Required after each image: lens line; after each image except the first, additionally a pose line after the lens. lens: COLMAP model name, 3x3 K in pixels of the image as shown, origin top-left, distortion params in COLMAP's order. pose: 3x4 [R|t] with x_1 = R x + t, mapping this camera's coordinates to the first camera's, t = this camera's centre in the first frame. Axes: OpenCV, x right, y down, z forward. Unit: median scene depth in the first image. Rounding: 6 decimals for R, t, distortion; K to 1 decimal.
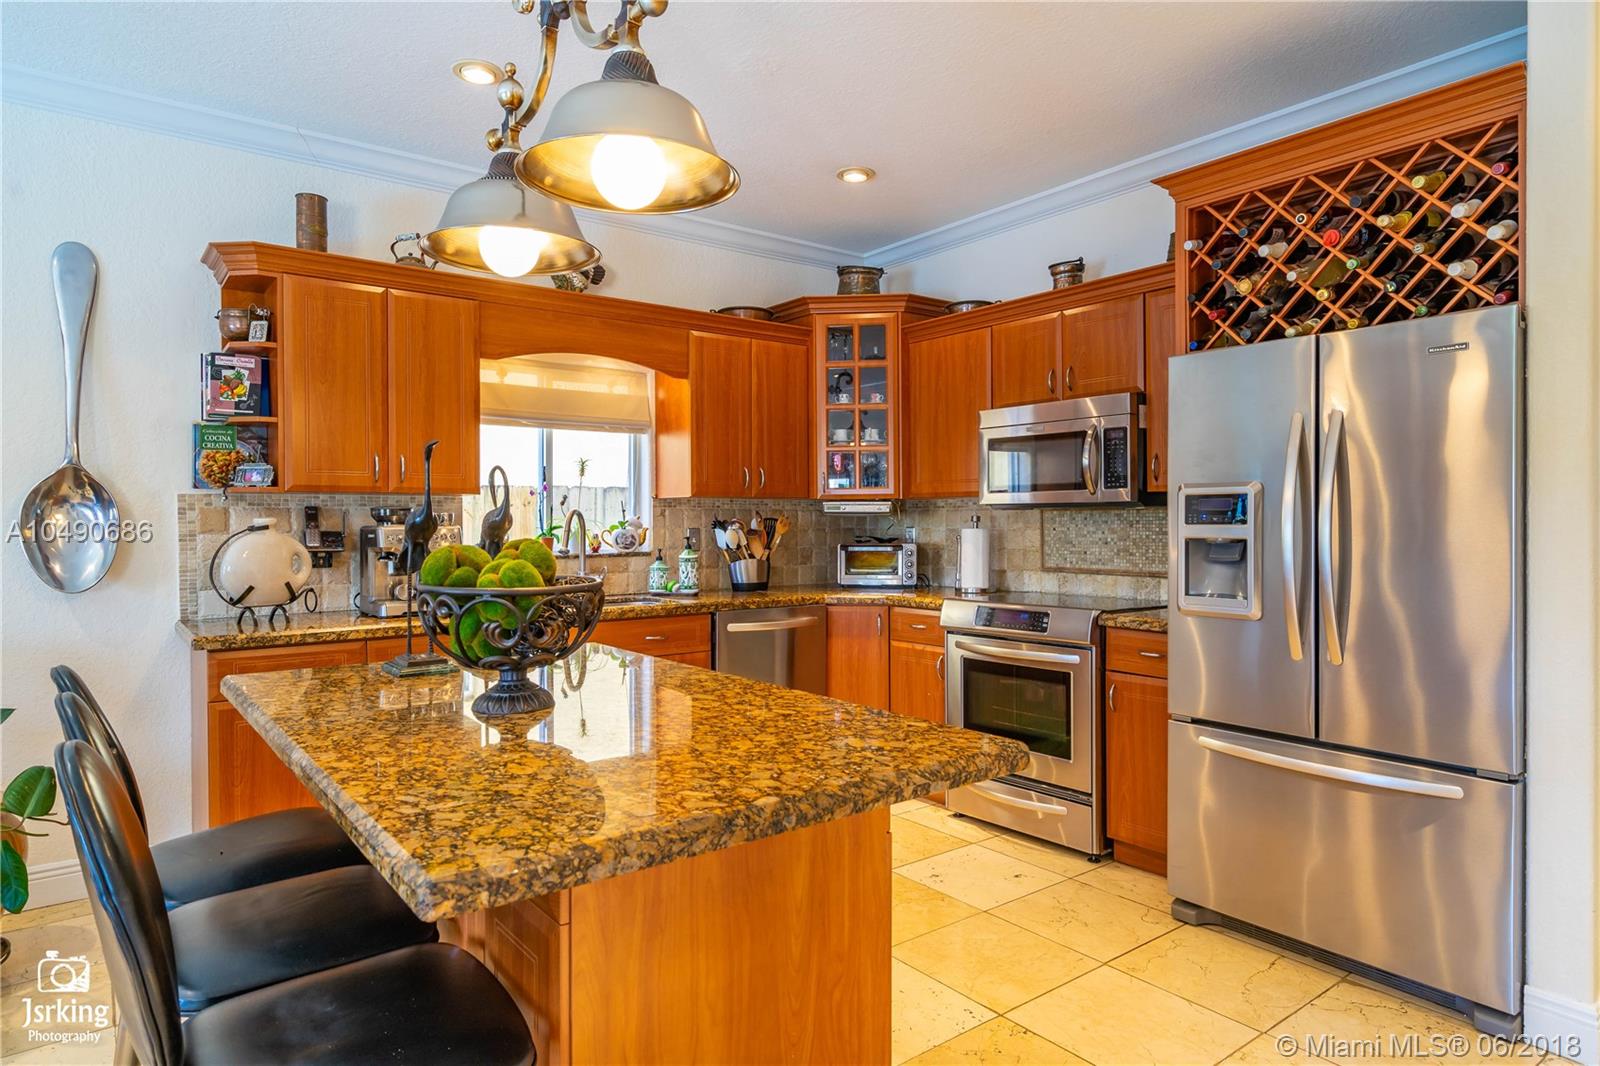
lens RADIAL K [[932.4, 0, 800.9], [0, 932.4, 527.2], [0, 0, 1]] dist [0.005671, -0.001448]
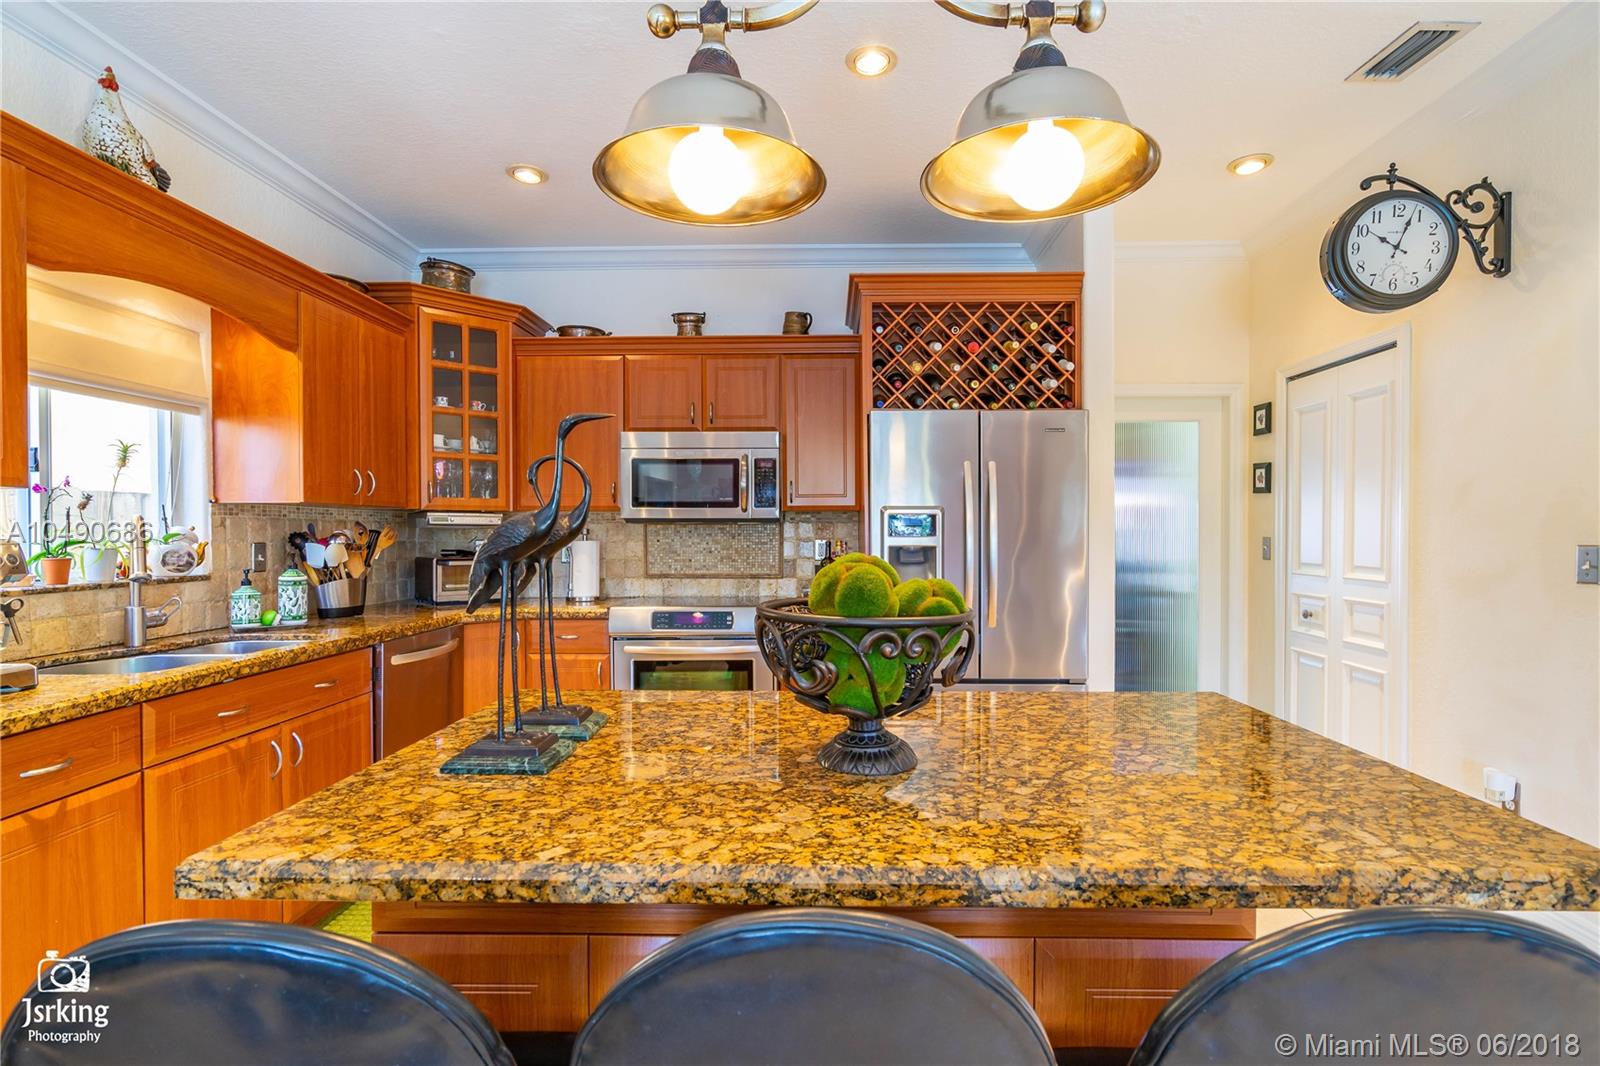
lens RADIAL K [[778.5, 0, 802.8], [0, 778.5, 539.0], [0, 0, 1]] dist [0.000818, -0.000821]
pose [[0.631567, -0.004058, 0.775310, -0.357618], [0.004150, 0.999990, 0.001853, -0.001263], [-0.775310, 0.002047, 0.631578, 0.252108]]
